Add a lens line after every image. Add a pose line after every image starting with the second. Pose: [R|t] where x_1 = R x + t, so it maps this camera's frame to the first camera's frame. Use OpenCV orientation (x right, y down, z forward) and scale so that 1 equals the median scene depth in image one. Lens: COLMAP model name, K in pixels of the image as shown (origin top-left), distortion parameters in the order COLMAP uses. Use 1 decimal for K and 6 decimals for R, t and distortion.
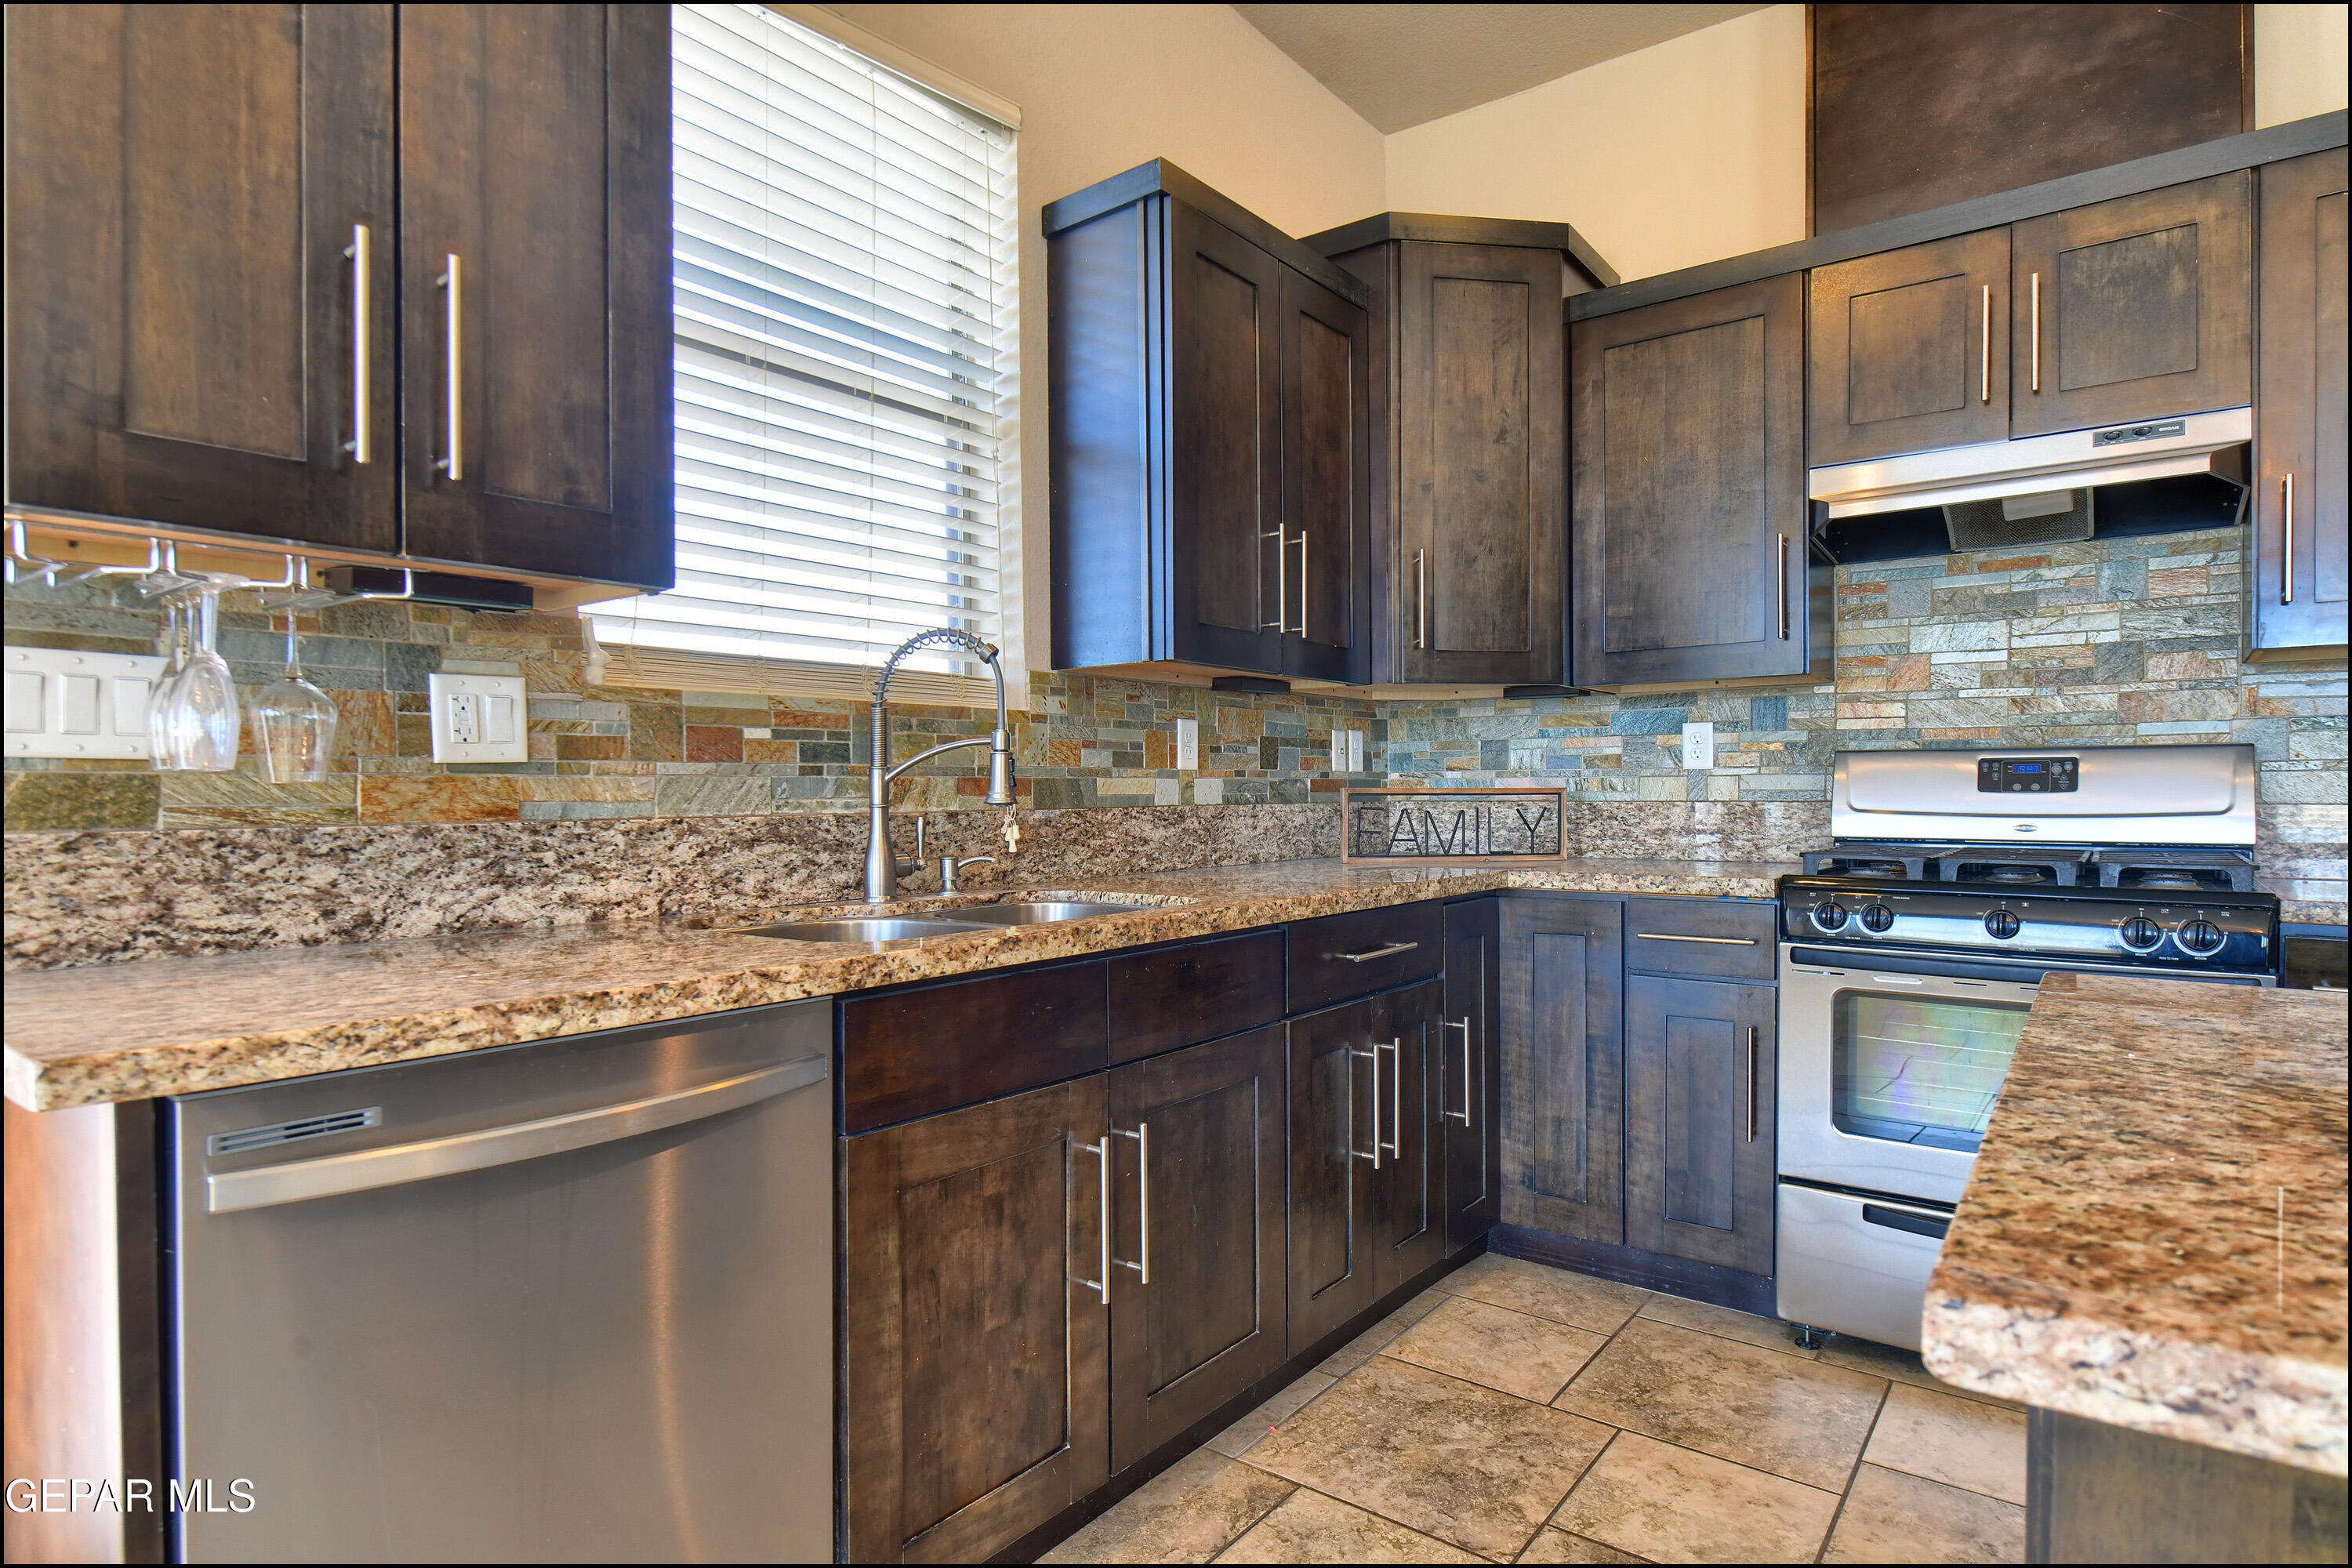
lens RADIAL K [[1248.2, 0, 1196.2], [0, 1248.2, 800.5], [0, 0, 1]] dist [-0.007699, -0.000491]
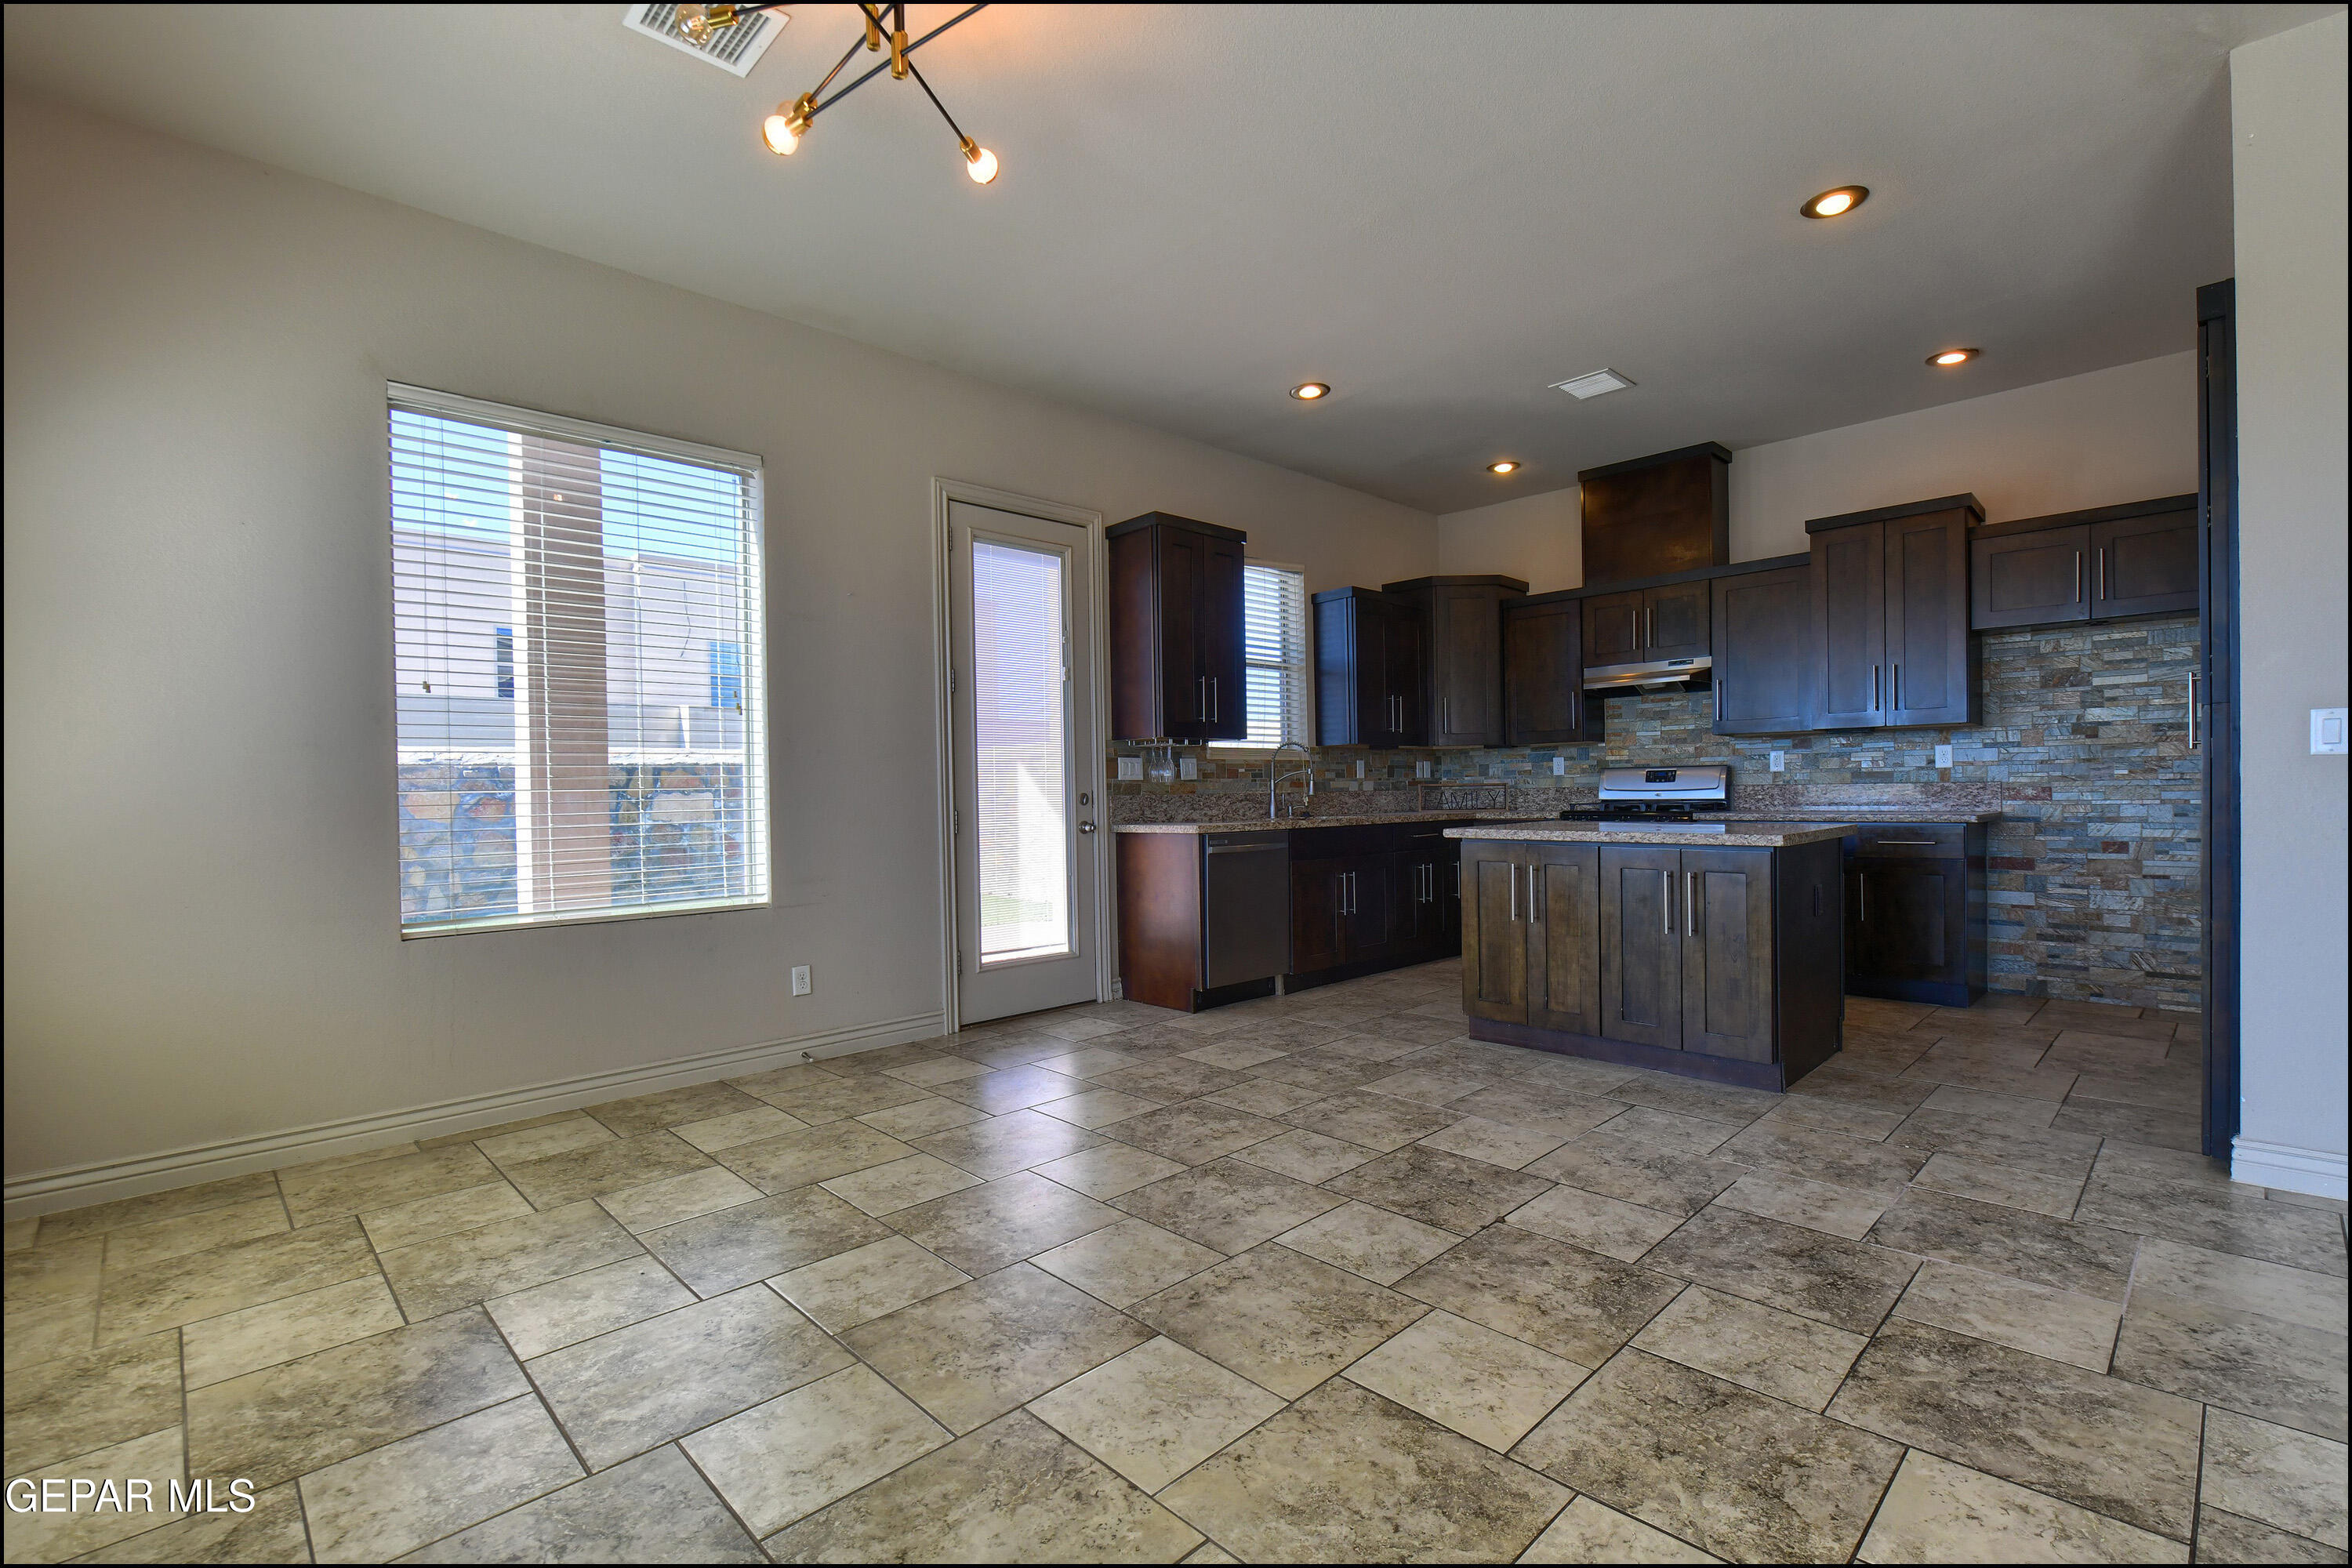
lens RADIAL K [[1047.5, 0, 1189.2], [0, 1047.5, 796.2], [0, 0, 1]] dist [-0.011790, -0.000258]
pose [[0.988977, -0.011113, -0.147654, -0.050210], [0.010447, 0.999931, -0.005286, 0.029093], [0.147703, 0.003686, 0.989025, -1.687443]]
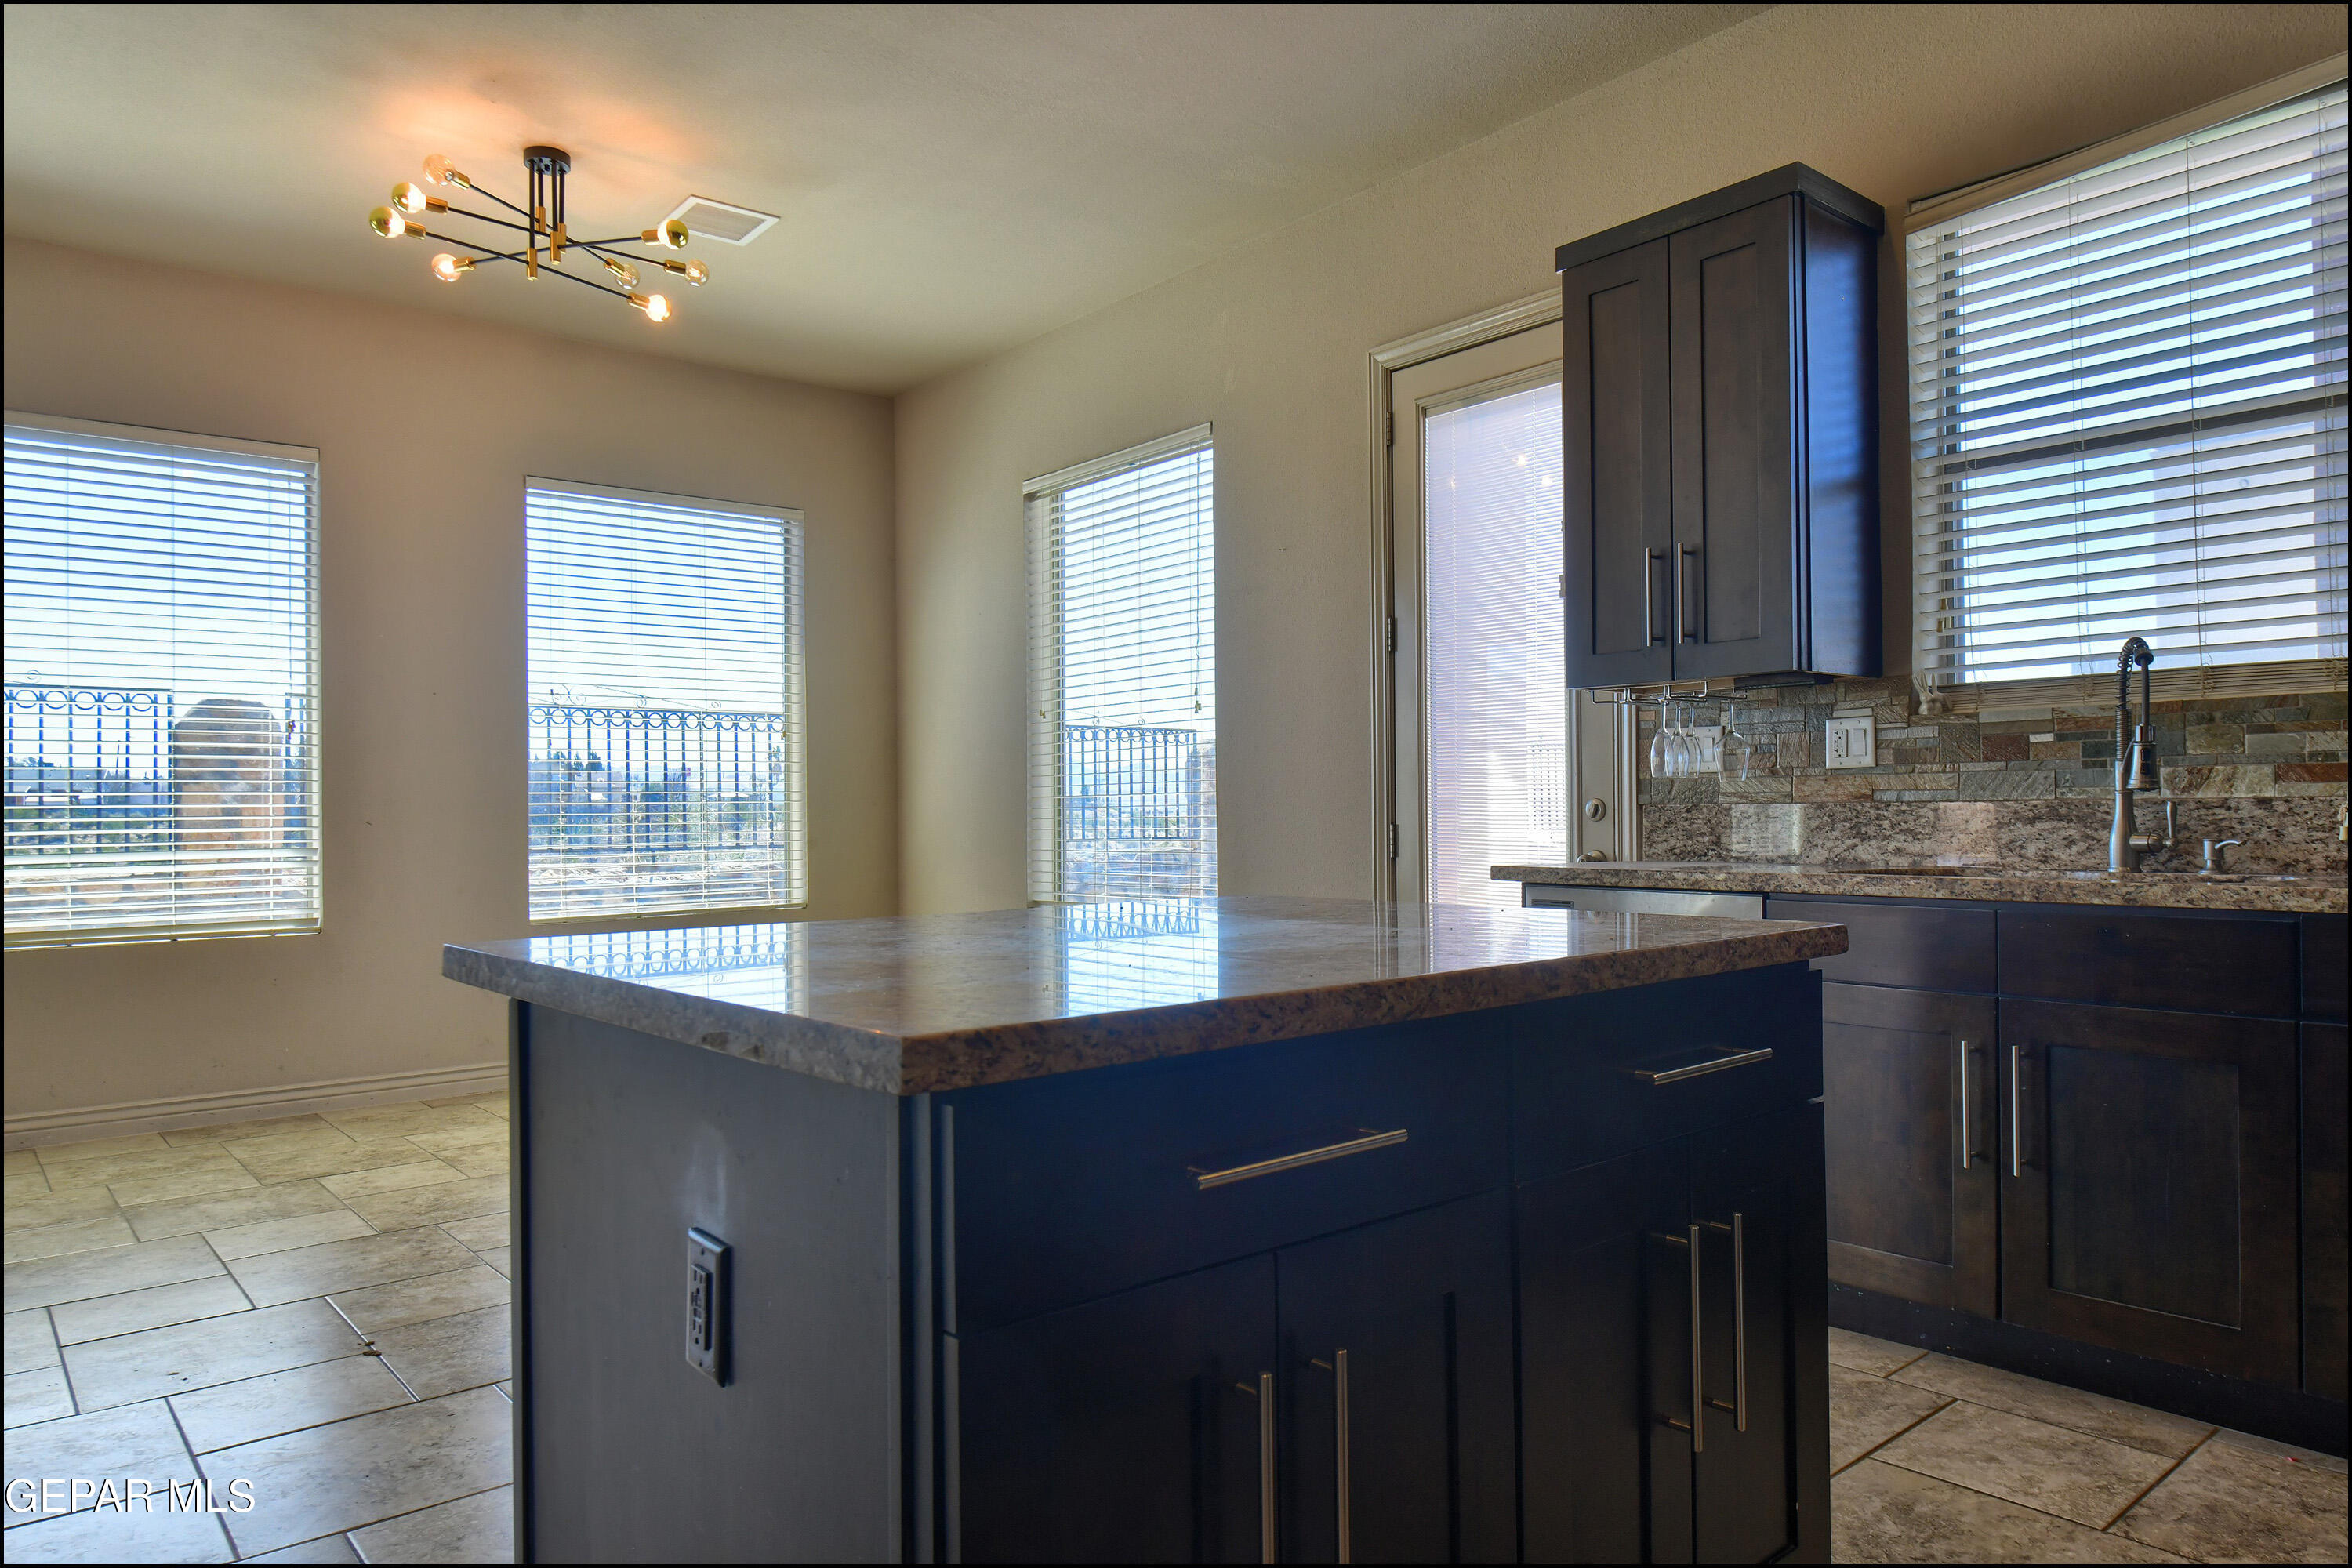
lens RADIAL K [[1514.8, 0, 1176.0], [0, 1514.8, 784.0], [0, 0, 1]] dist [-0.001349, -0.000729]
pose [[-0.231424, -0.014638, -0.972743, 1.206600], [-0.002396, 0.999892, -0.014476, 0.017534], [0.972850, -0.001019, -0.231434, 0.402780]]
